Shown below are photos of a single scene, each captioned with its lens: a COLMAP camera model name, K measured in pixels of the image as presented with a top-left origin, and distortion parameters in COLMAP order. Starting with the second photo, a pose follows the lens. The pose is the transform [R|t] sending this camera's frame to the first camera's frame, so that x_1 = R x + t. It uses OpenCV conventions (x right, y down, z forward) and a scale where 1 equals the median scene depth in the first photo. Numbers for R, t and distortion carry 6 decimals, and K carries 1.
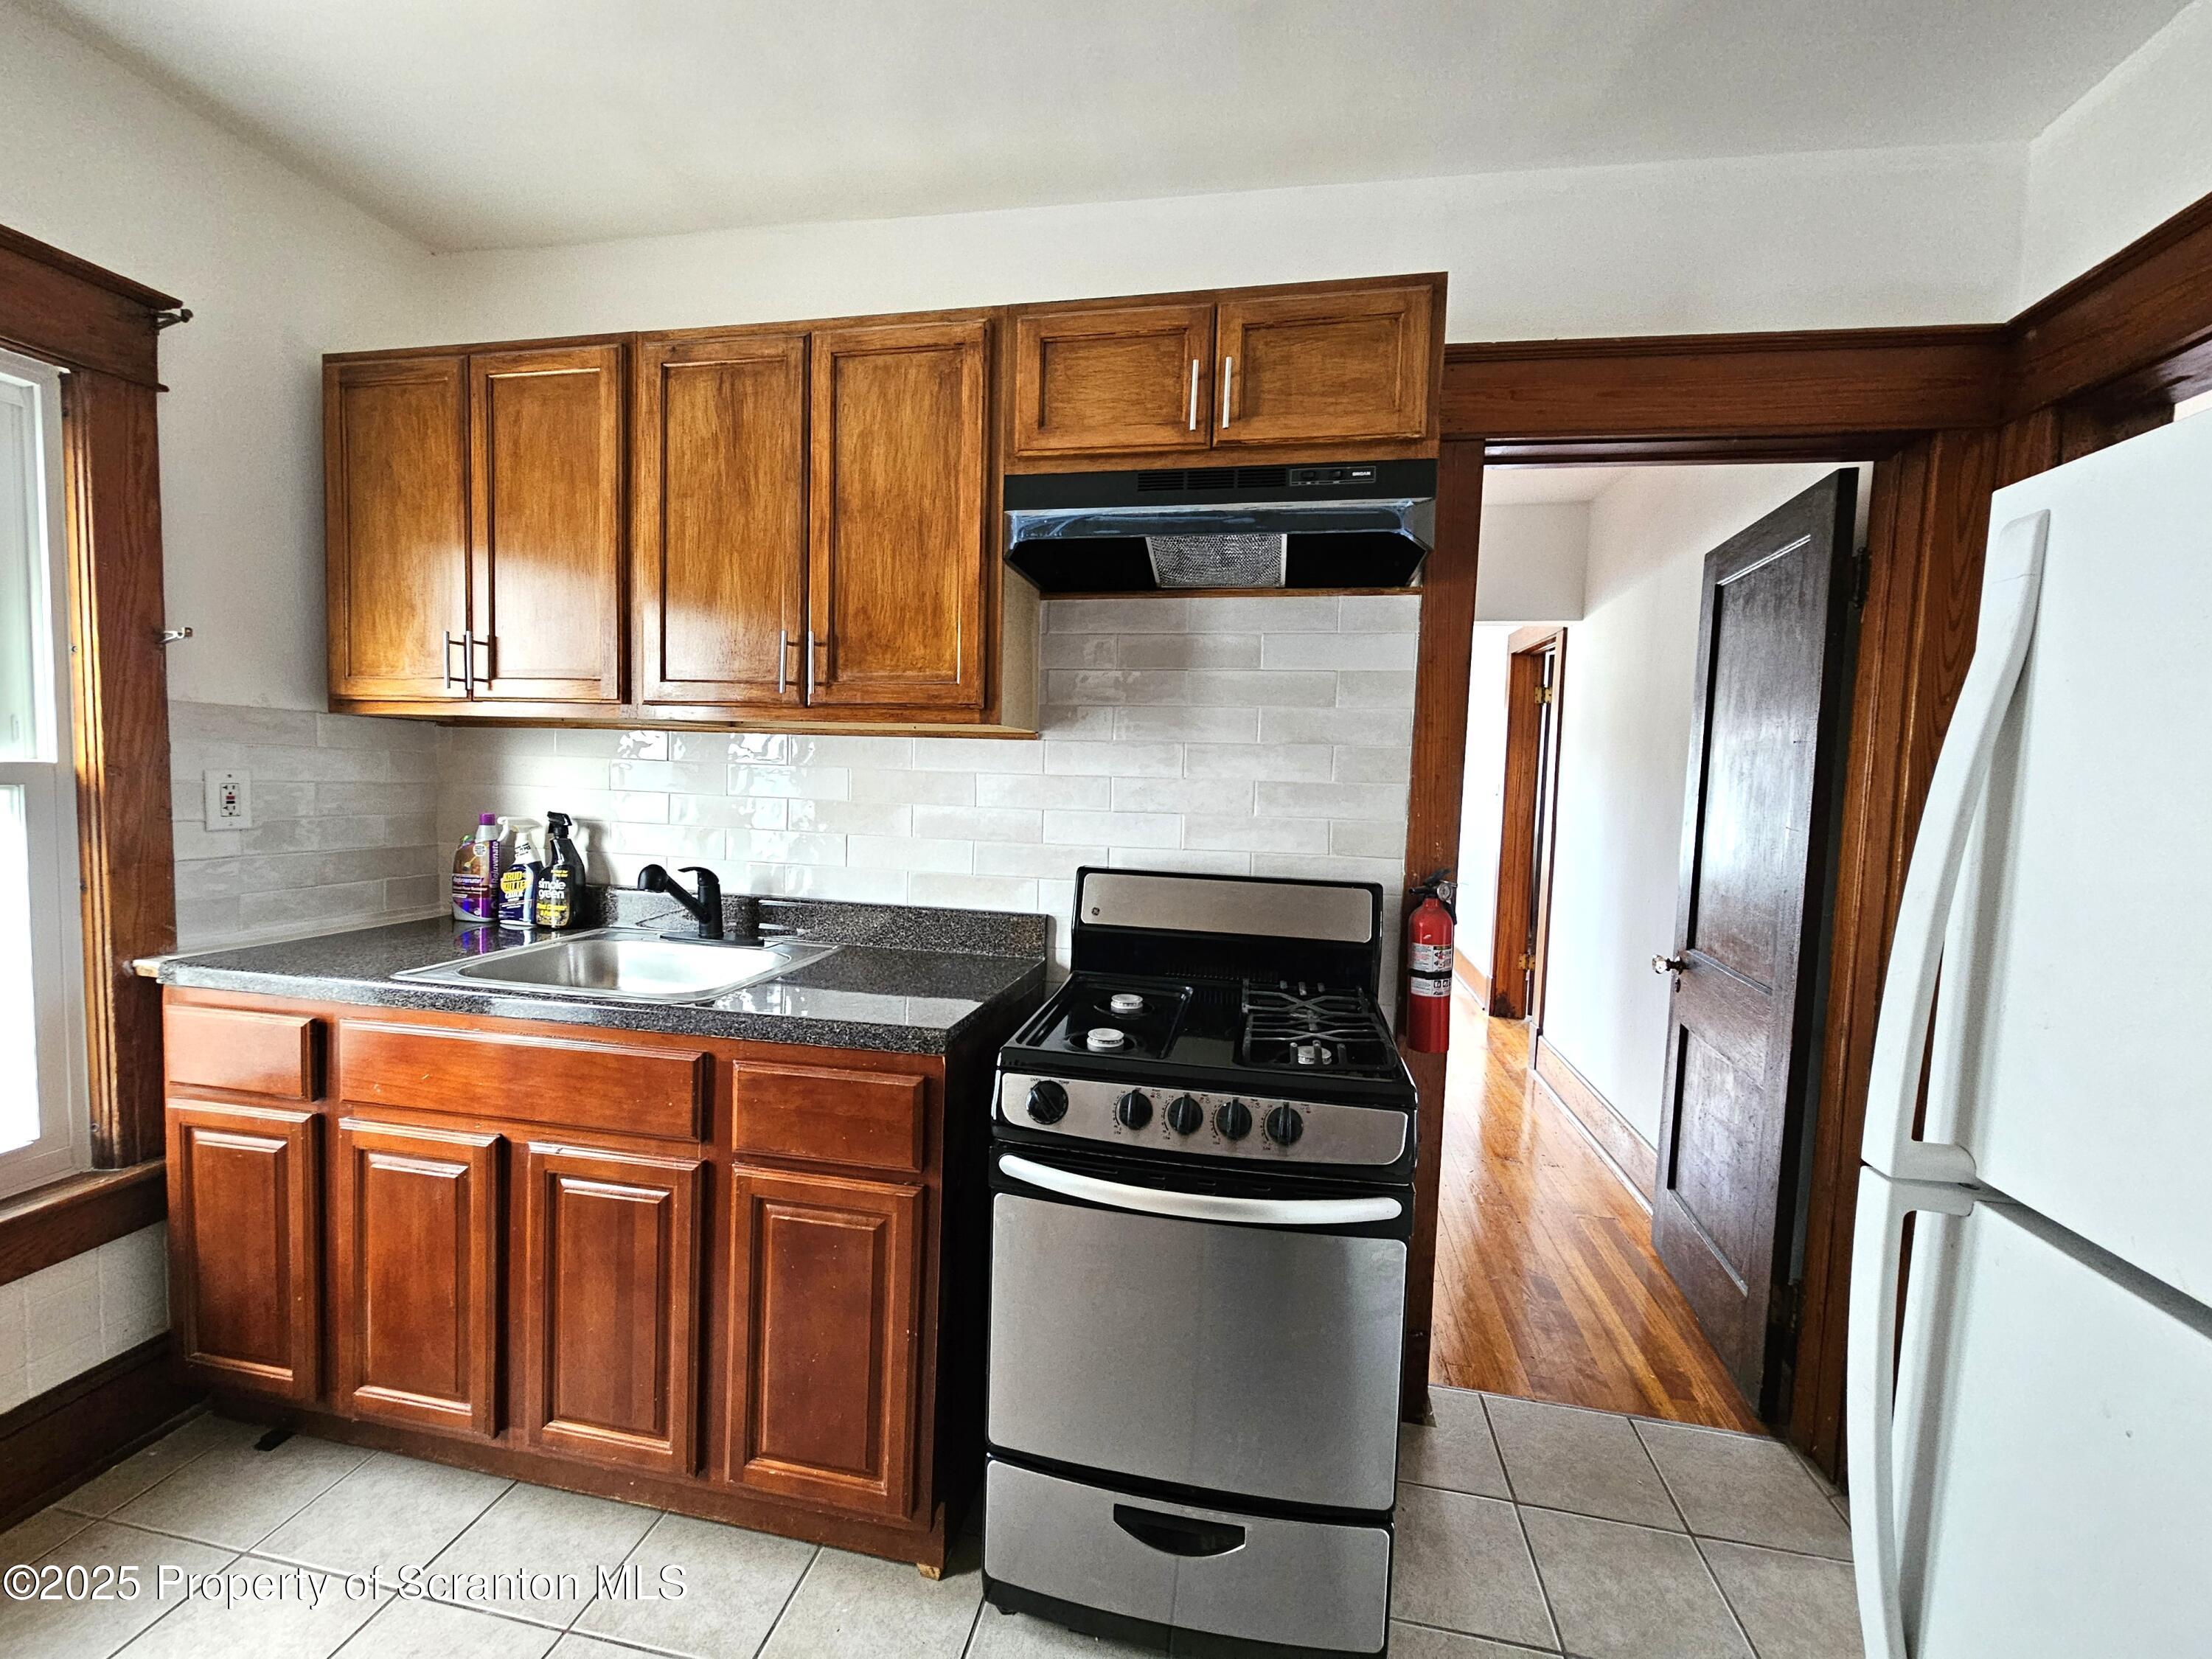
lens RADIAL K [[902.8, 0, 1108.4], [0, 902.8, 825.5], [0, 0, 1]] dist [0.007673, -0.000833]
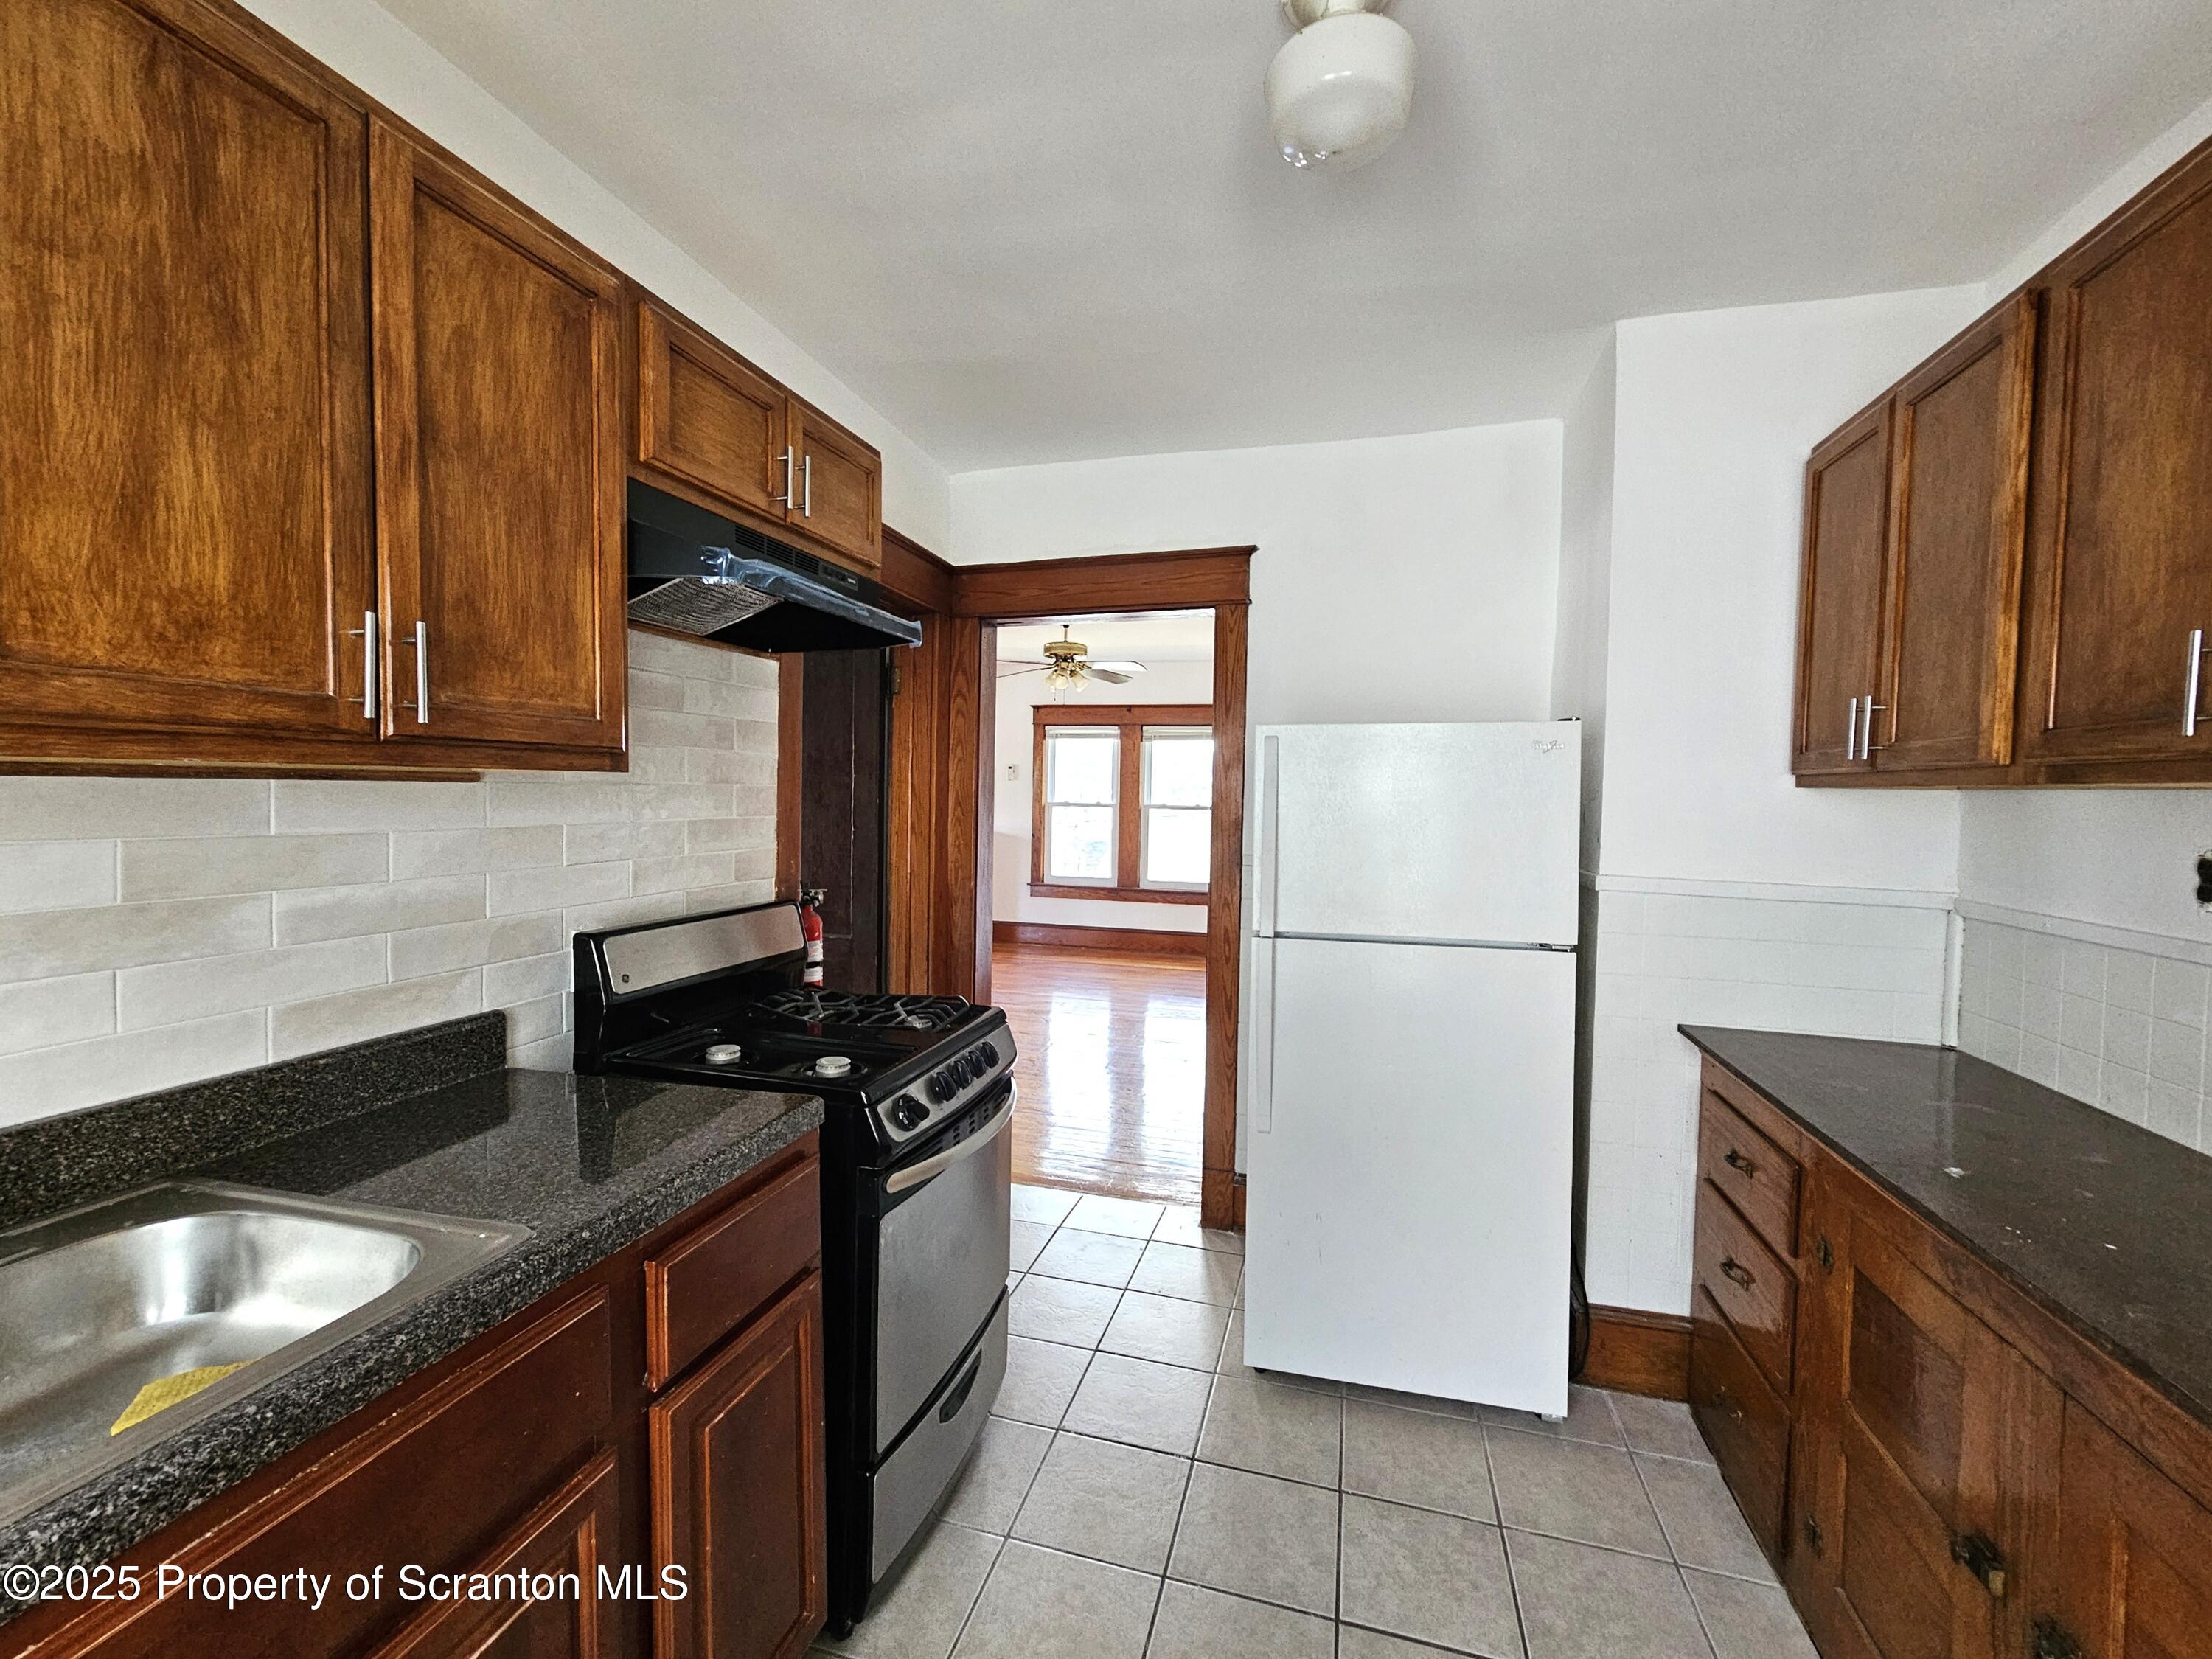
lens RADIAL K [[902.8, 0, 1113.2], [0, 902.8, 833.7], [0, 0, 1]] dist [0.007673, -0.000833]
pose [[0.091763, -0.071143, 0.993236, -0.914520], [0.053836, 0.996340, 0.066392, -0.086662], [-0.994324, 0.047380, 0.095258, 0.480009]]
